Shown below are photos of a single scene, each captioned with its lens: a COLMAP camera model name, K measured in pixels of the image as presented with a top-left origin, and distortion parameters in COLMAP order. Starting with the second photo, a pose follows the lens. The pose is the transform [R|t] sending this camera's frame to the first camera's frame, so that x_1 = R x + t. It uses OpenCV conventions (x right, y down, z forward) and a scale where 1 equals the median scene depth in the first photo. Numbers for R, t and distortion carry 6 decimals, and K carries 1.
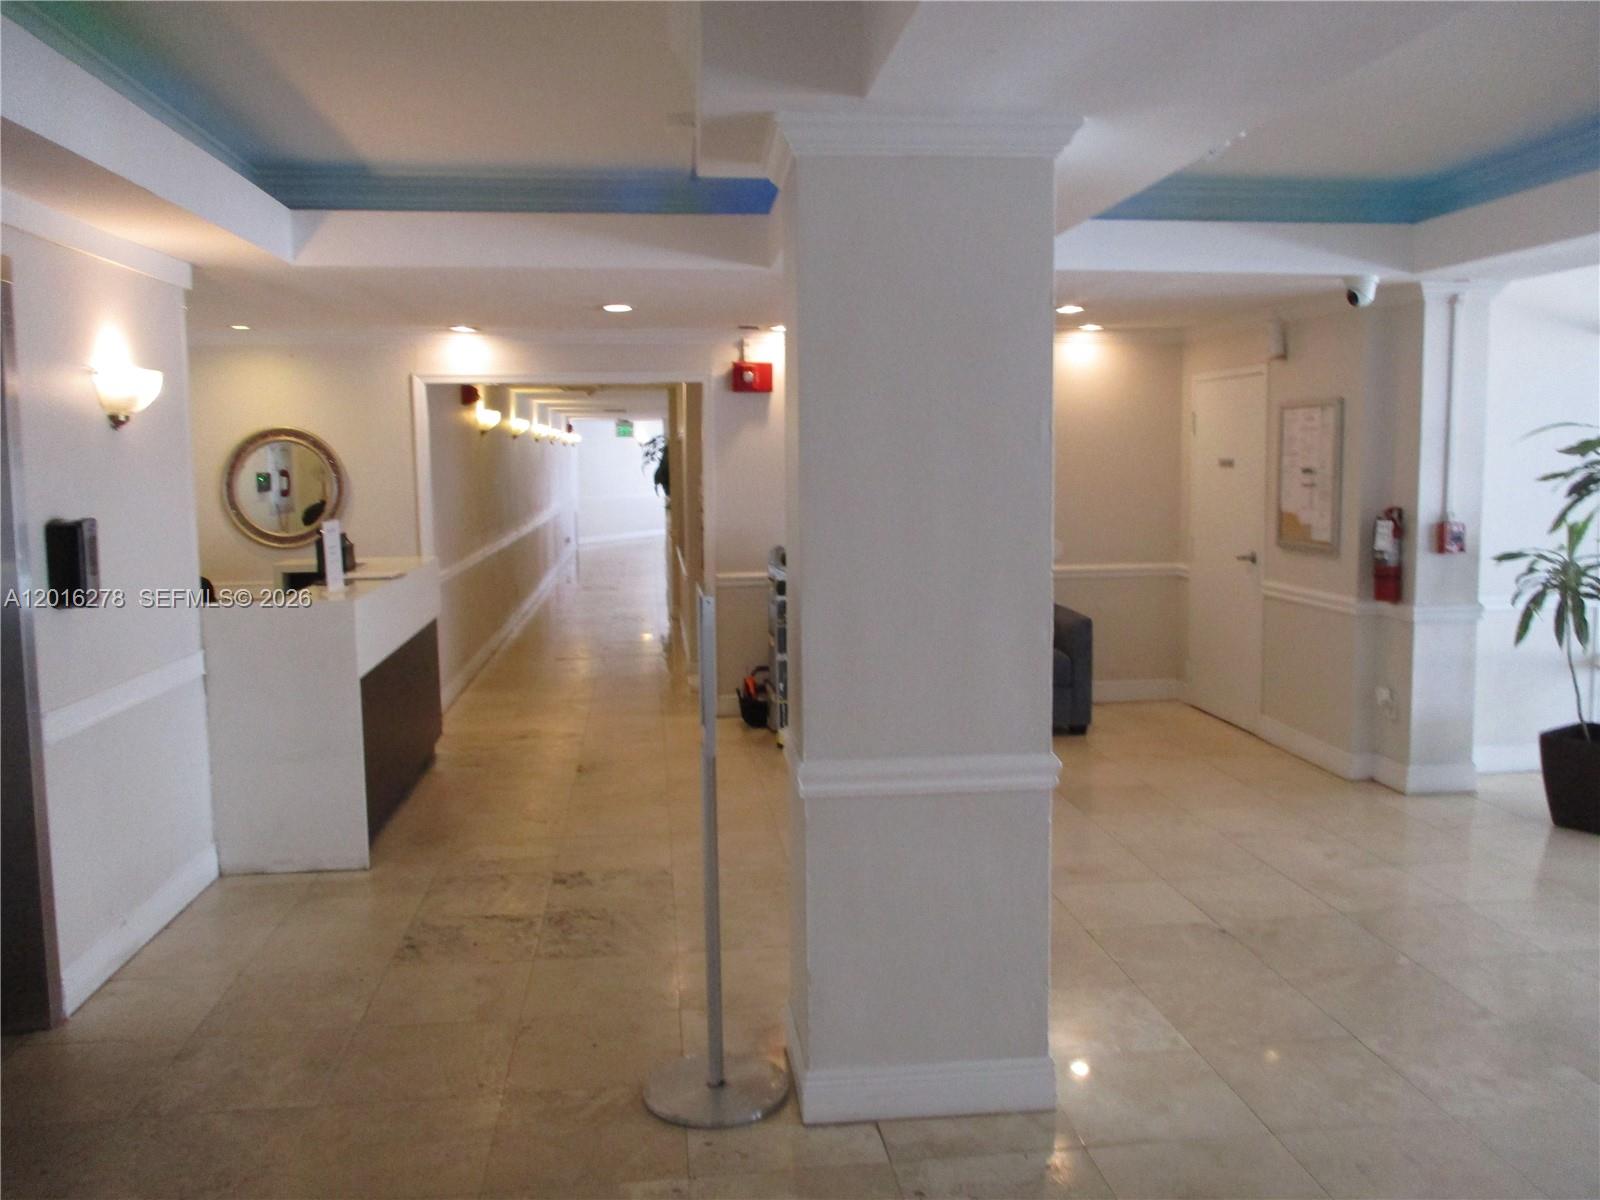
lens RADIAL K [[1319.4, 0, 802.4], [0, 1319.4, 597.6], [0, 0, 1]] dist [-0.045400, 0.029056]
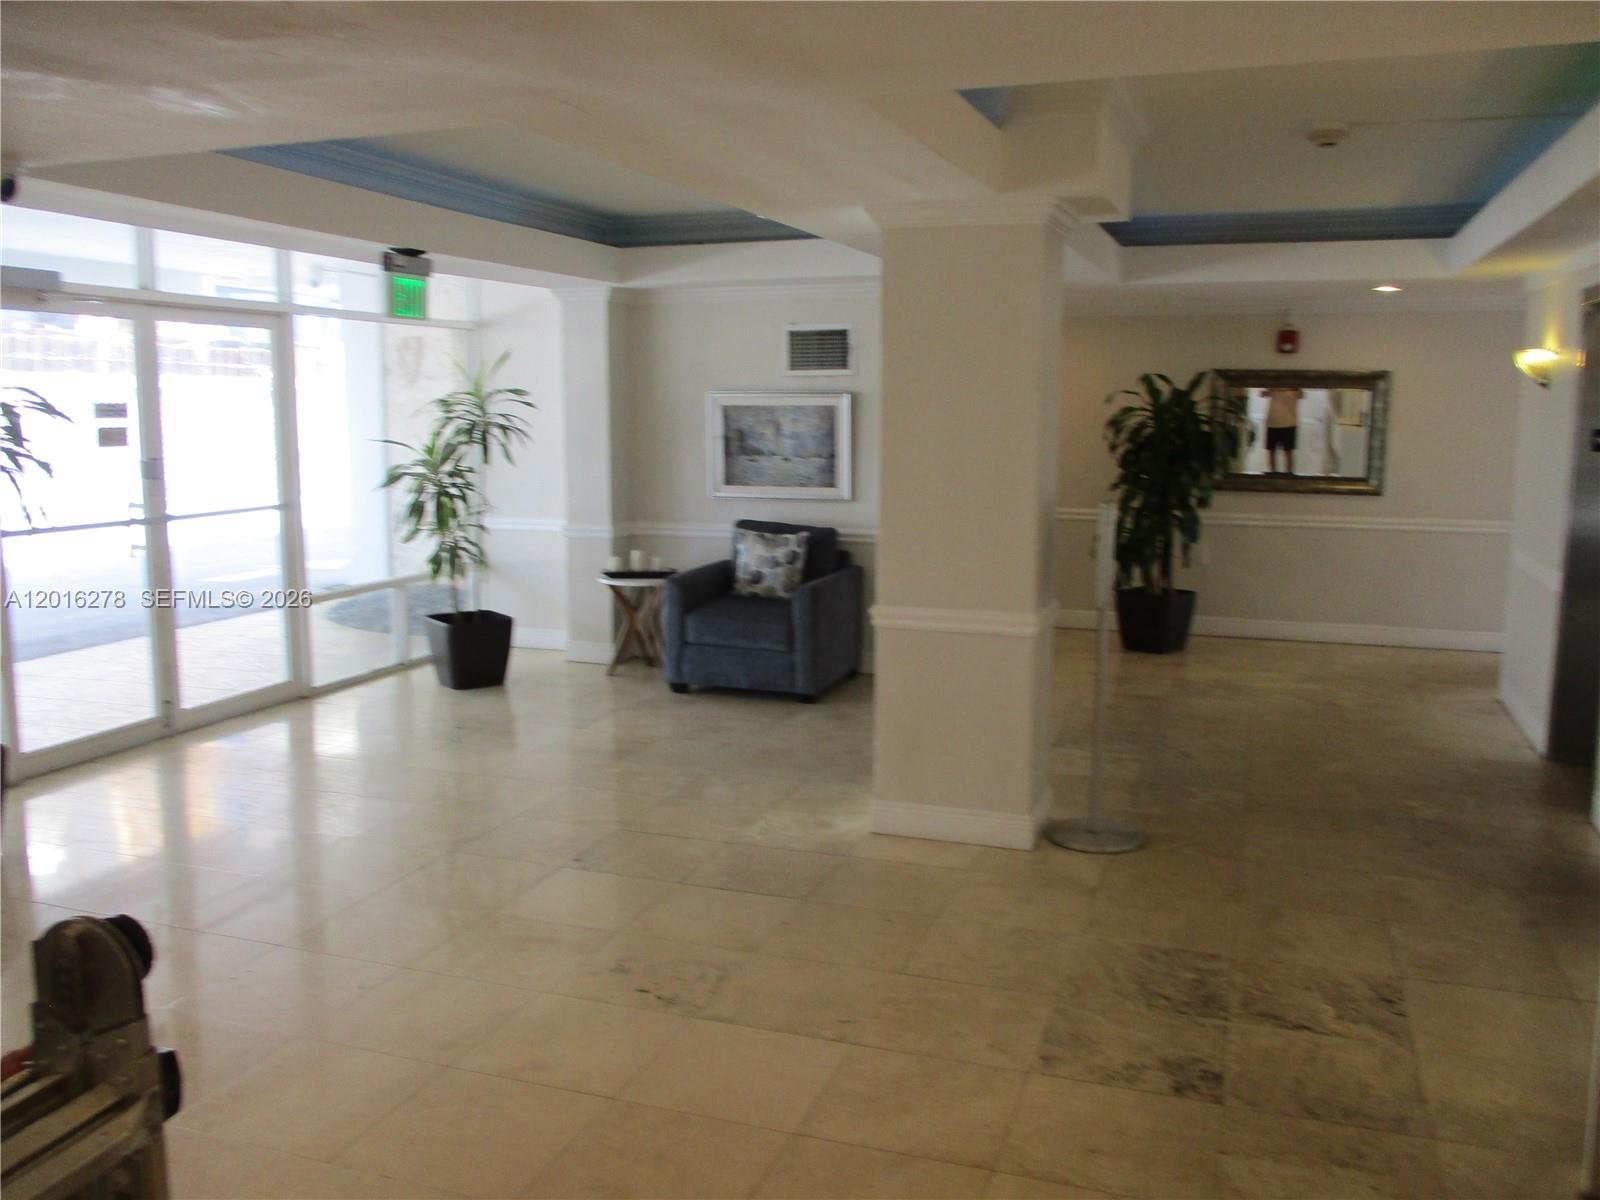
lens RADIAL K [[1319.4, 0, 803.4], [0, 1319.4, 602.5], [0, 0, 1]] dist [-0.045400, 0.029056]
pose [[-0.898590, -0.051946, 0.435703, -0.298052], [0.057833, 0.970284, 0.234955, -0.188898], [-0.434960, 0.236326, -0.868884, 1.743590]]
